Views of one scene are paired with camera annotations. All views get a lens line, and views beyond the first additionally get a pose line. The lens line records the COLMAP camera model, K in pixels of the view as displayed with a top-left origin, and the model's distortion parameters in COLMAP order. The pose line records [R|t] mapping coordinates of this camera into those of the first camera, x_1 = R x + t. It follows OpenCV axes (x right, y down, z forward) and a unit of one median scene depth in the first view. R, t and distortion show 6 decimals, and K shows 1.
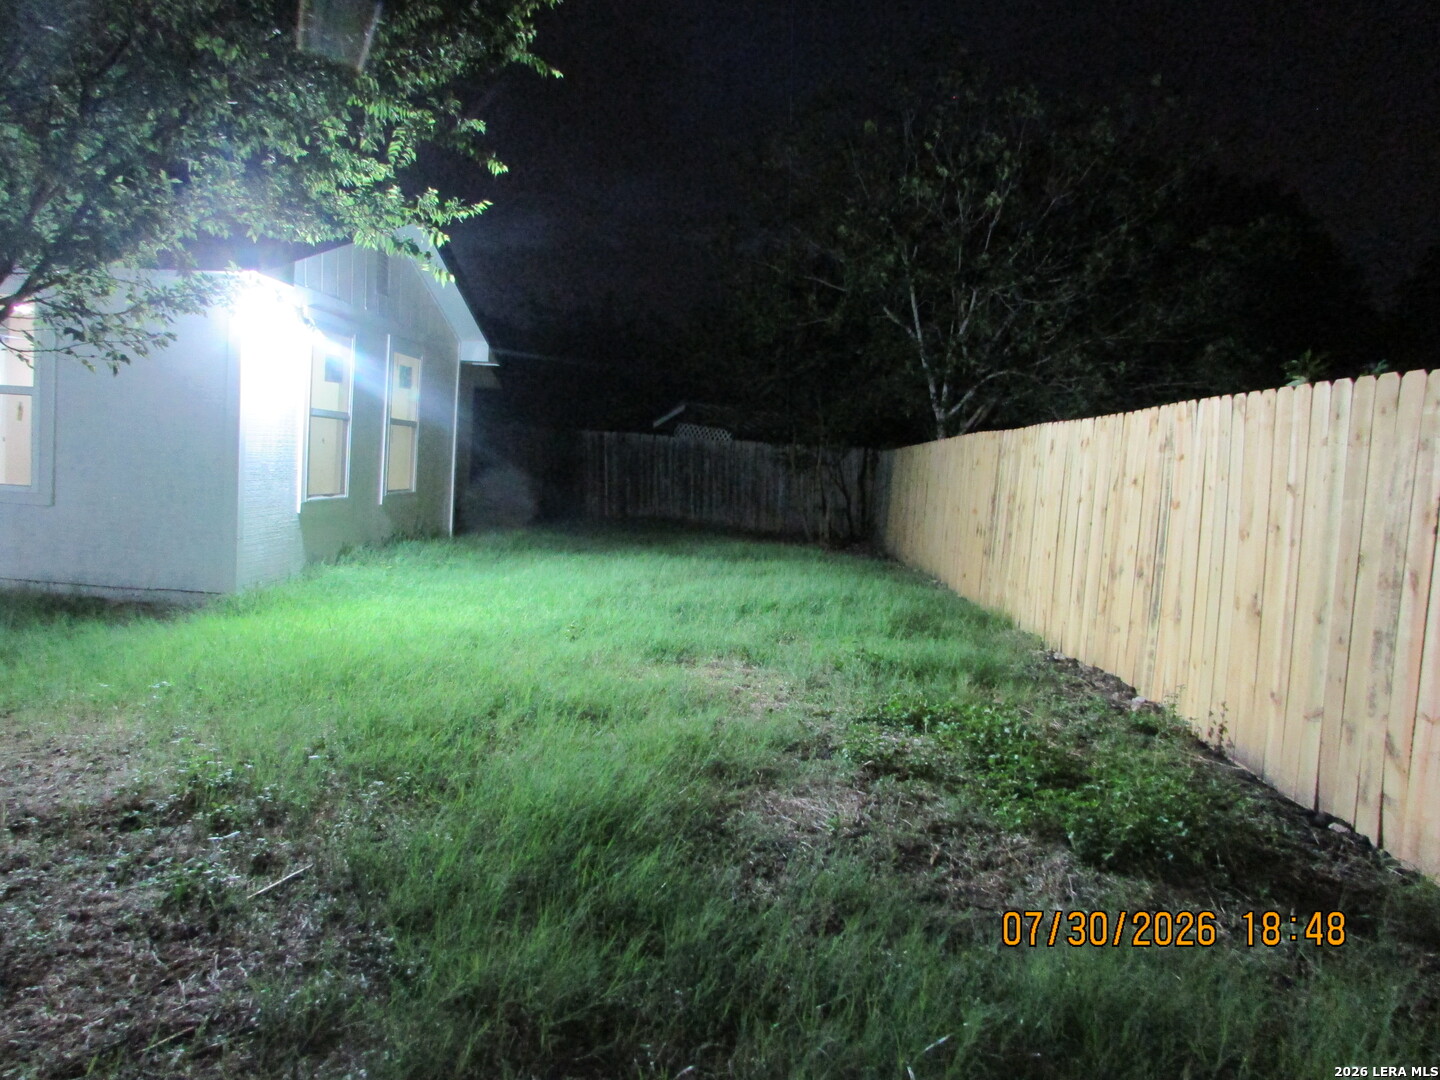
lens RADIAL K [[1023.7, 0, 719.9], [0, 1023.7, 532.0], [0, 0, 1]] dist [-0.033768, 0.015014]
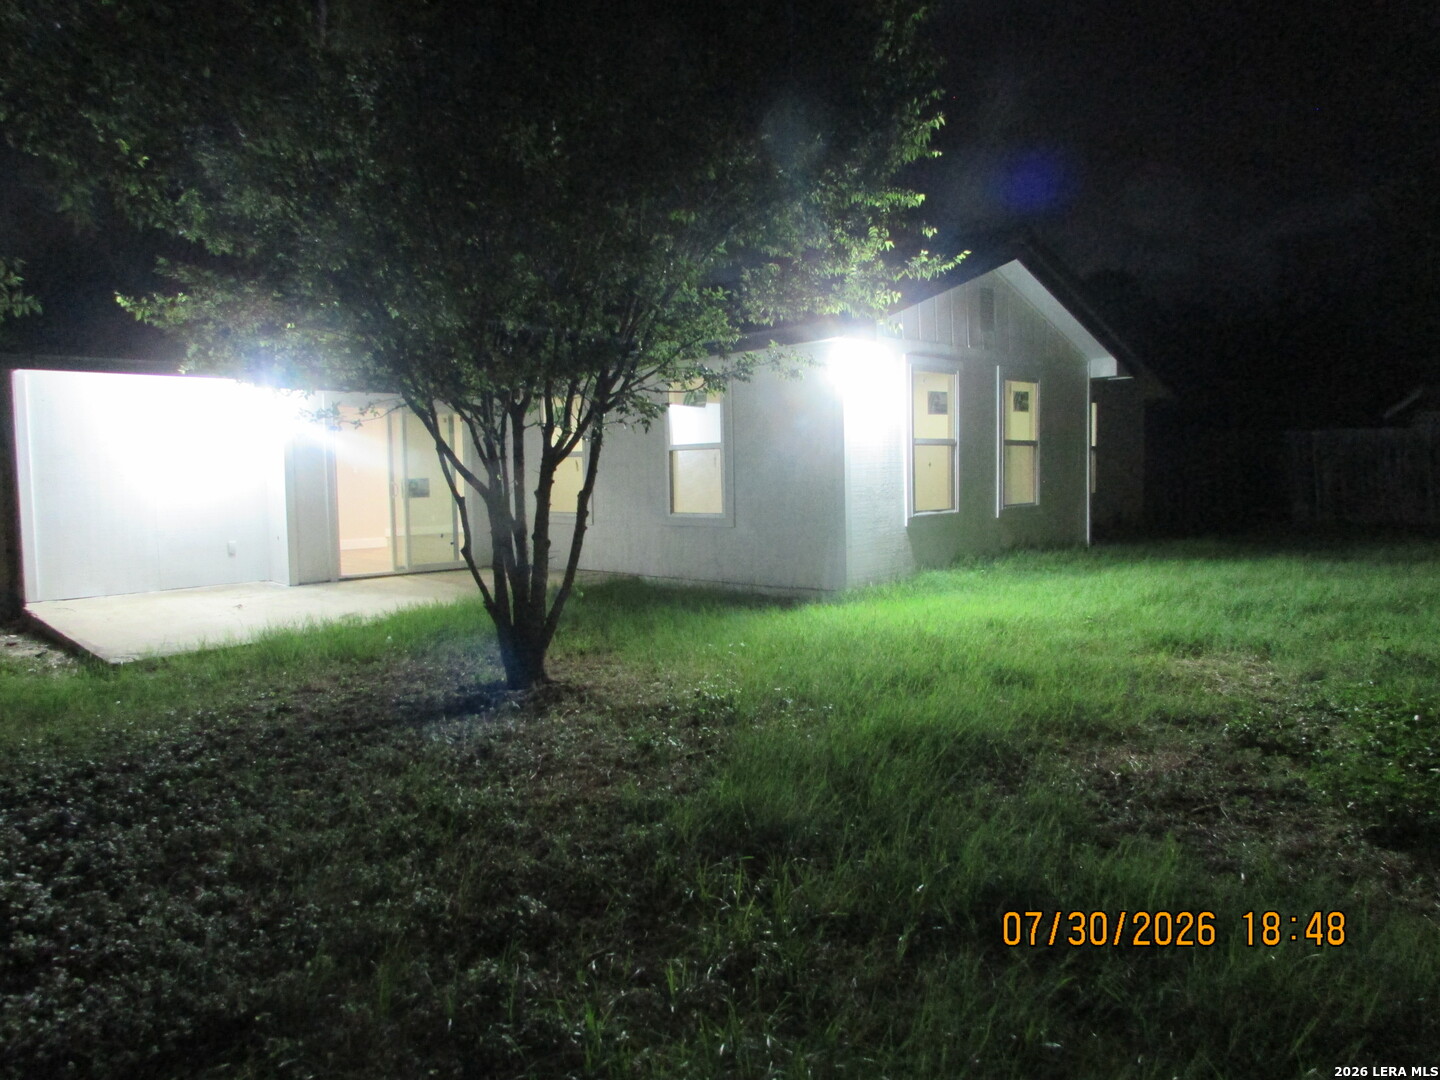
lens RADIAL K [[1023.7, 0, 708.1], [0, 1023.7, 542.3], [0, 0, 1]] dist [-0.033768, 0.015014]
pose [[0.740745, -0.032166, -0.671016, 0.219867], [0.022200, 0.999480, -0.023405, 0.022883], [0.671419, 0.002440, 0.741074, -0.052394]]
